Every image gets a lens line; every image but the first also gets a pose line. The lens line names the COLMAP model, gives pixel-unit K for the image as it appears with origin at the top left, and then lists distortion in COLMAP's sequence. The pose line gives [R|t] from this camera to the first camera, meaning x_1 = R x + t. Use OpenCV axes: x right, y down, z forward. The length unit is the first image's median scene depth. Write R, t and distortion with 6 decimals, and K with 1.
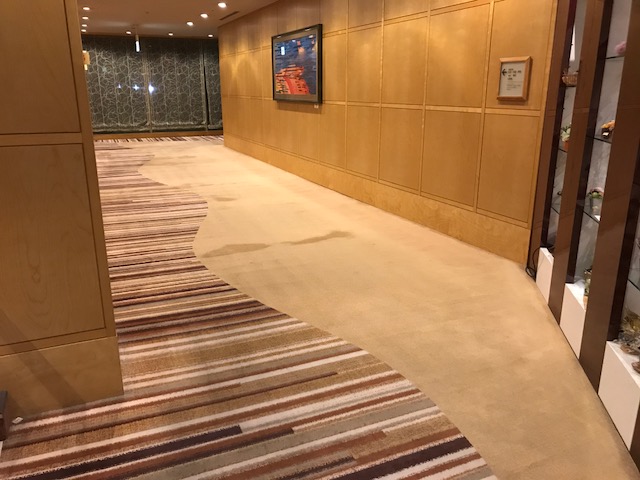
lens RADIAL K [[522.4, 0, 320.0], [0, 522.4, 240.0], [0, 0, 1]] dist [-0.002571, 0.009287]
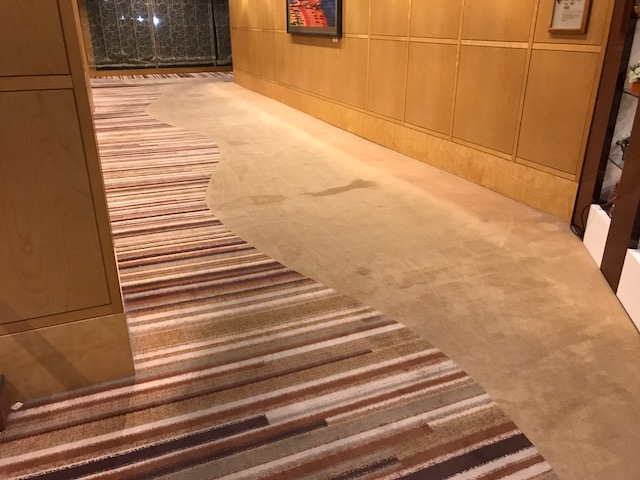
lens RADIAL K [[522.4, 0, 320.0], [0, 522.4, 240.0], [0, 0, 1]] dist [-0.002571, 0.009287]
pose [[0.999812, 0.007609, -0.017856, -0.033089], [-0.005496, 0.993288, 0.115533, -0.029462], [0.018615, -0.115413, 0.993143, 0.107247]]
